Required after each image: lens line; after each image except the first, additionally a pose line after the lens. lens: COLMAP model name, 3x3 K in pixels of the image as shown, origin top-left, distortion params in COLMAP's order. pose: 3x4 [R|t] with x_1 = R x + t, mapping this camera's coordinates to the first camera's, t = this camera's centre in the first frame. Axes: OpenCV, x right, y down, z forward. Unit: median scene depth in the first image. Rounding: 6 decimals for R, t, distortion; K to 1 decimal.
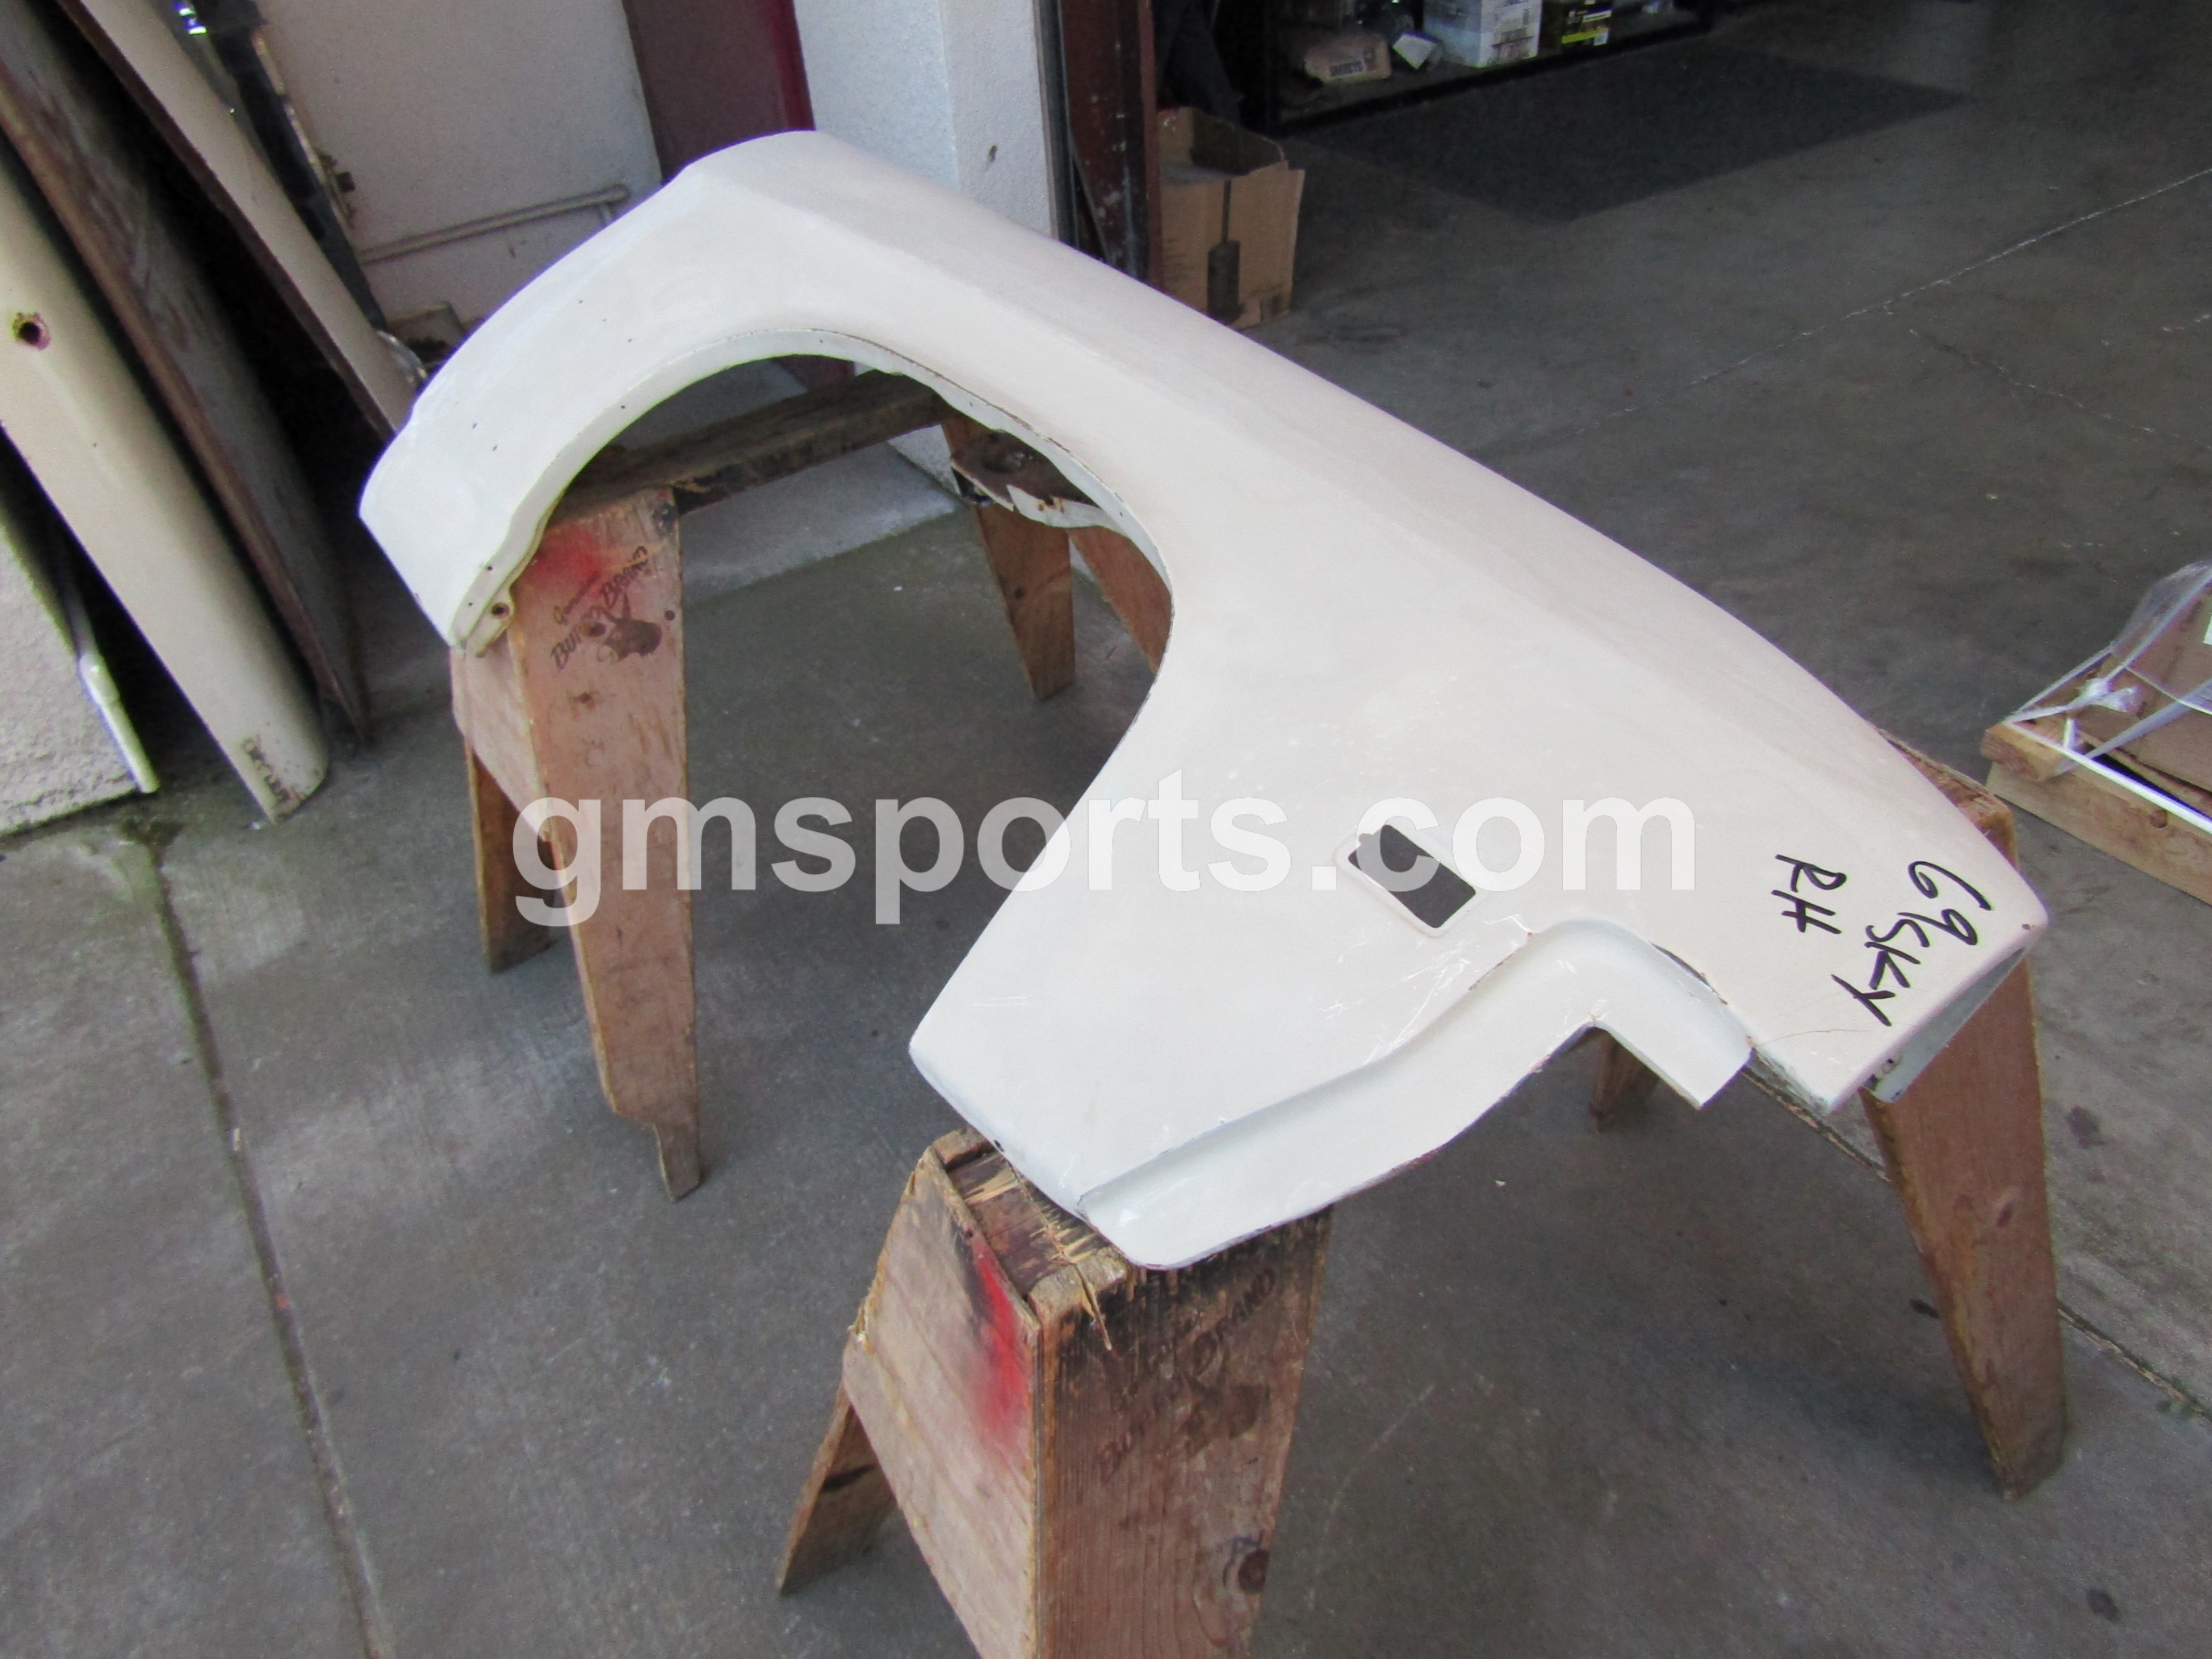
lens RADIAL K [[1573.4, 0, 1106.9], [0, 1573.4, 836.1], [0, 0, 1]] dist [-0.009763, 0.002984]
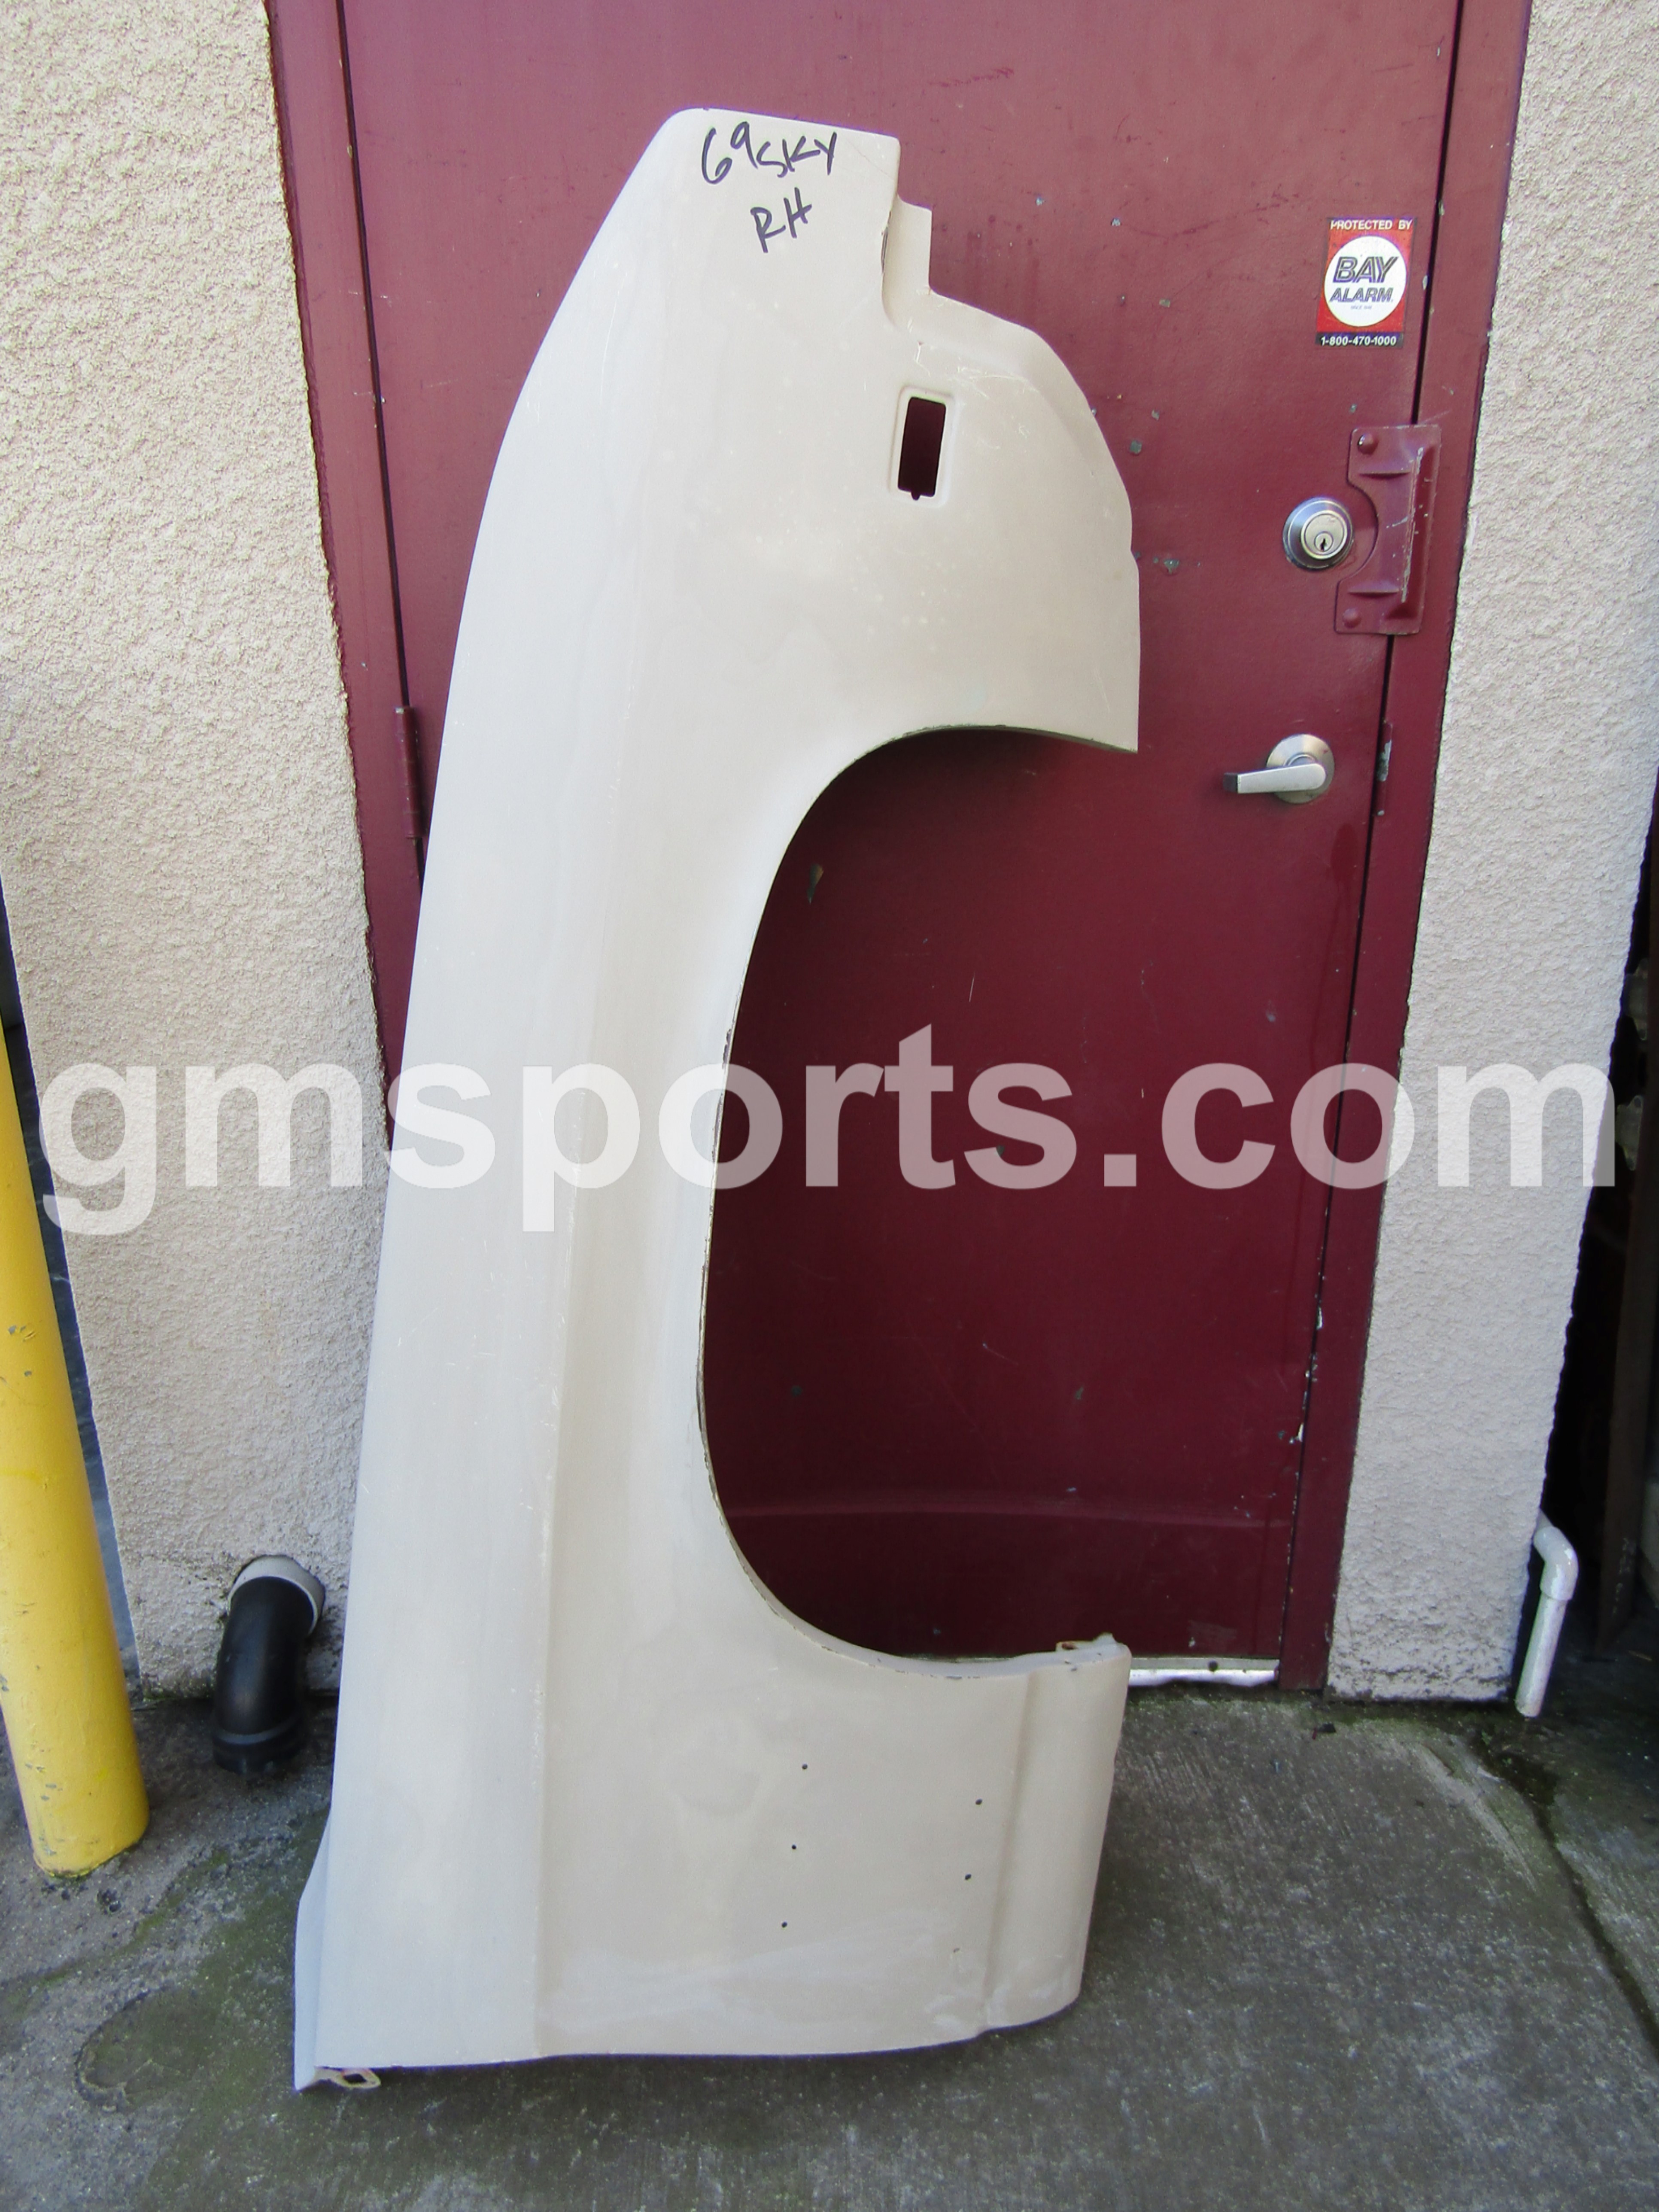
lens RADIAL K [[1571.4, 0, 840.6], [0, 1571.4, 1099.4], [0, 0, 1]] dist [-0.002779, -0.003874]
pose [[0.838246, 0.242772, -0.488268, -0.781628], [-0.387258, 0.895433, -0.219616, 0.000210], [0.383895, 0.373178, 0.844608, 0.175439]]
